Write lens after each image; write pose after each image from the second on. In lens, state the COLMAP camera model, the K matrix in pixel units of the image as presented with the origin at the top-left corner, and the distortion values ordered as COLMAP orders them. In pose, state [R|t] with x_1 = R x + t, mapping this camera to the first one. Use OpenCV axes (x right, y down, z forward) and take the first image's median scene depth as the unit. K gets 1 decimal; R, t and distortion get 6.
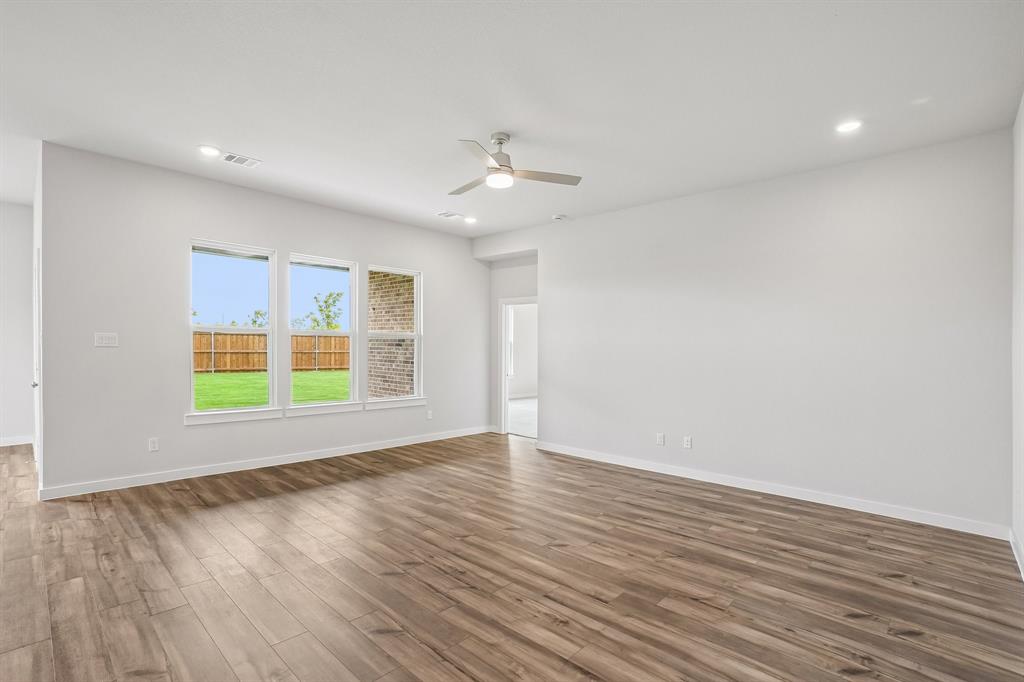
lens RADIAL K [[521.2, 0, 511.4], [0, 521.2, 346.2], [0, 0, 1]] dist [-0.003765, -0.000799]
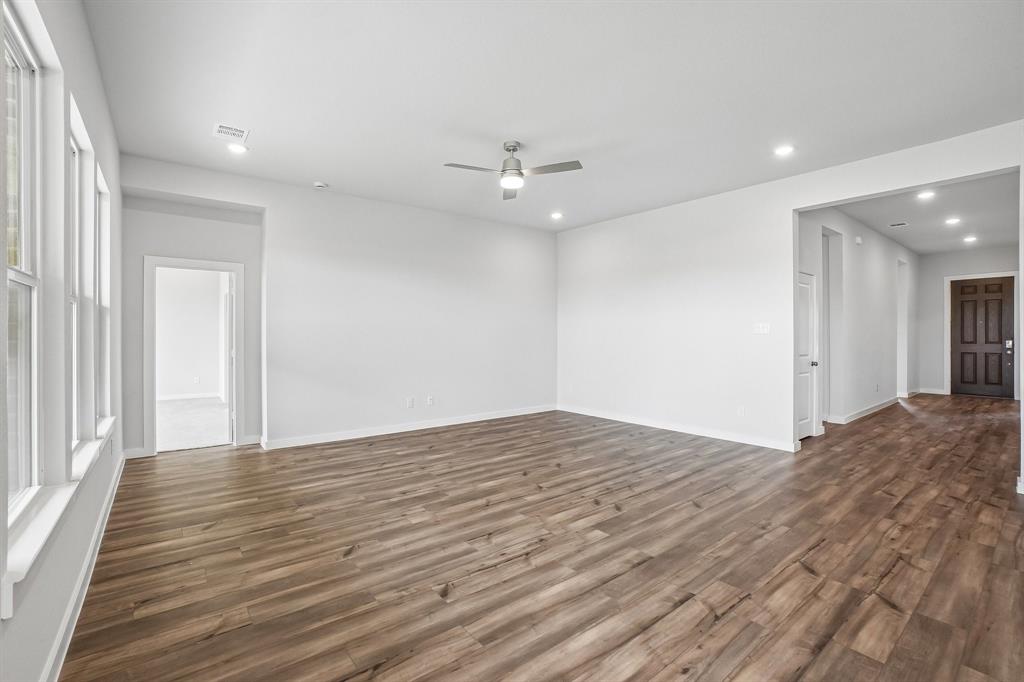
lens RADIAL K [[452.8, 0, 509.2], [0, 452.8, 343.6], [0, 0, 1]] dist [-0.009659, 0.001879]
pose [[0.077430, -0.020711, 0.996783, -1.047600], [-0.010247, 0.999715, 0.021567, 0.011454], [-0.996945, -0.011884, 0.077196, 0.922332]]
